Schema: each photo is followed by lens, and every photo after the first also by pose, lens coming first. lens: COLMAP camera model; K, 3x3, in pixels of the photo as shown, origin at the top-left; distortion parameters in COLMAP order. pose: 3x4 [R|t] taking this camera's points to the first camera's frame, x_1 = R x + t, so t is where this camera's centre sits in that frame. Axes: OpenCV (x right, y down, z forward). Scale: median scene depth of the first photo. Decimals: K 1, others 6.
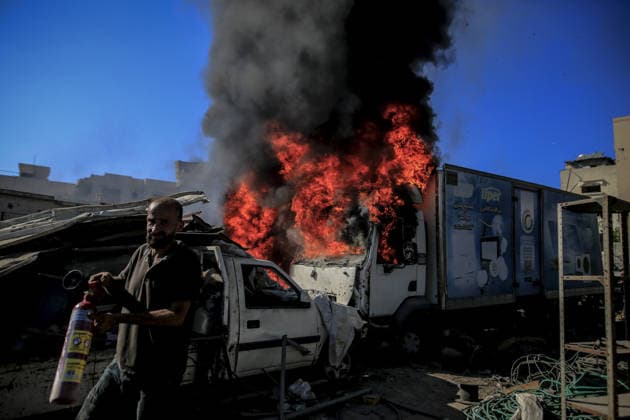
lens RADIAL K [[442.1, 0, 332.2], [0, 442.1, 207.0], [0, 0, 1]] dist [0.000312, -0.001428]
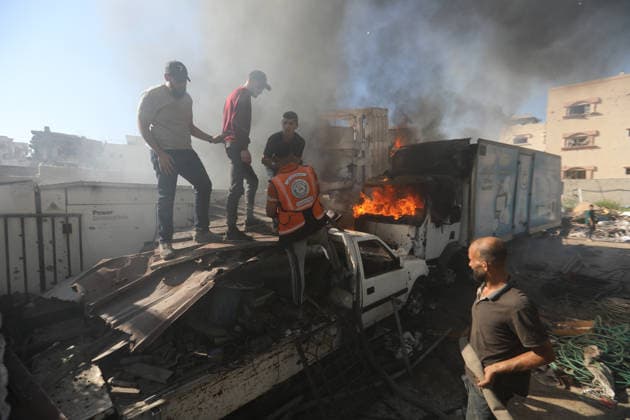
lens RADIAL K [[291.4, 0, 324.7], [0, 291.4, 215.8], [0, 0, 1]] dist [-0.014411, 0.000966]
pose [[0.999312, -0.022356, -0.029578, -0.180314], [0.027846, 0.979266, 0.200657, -0.067323], [0.024479, -0.201343, 0.979215, 0.160771]]
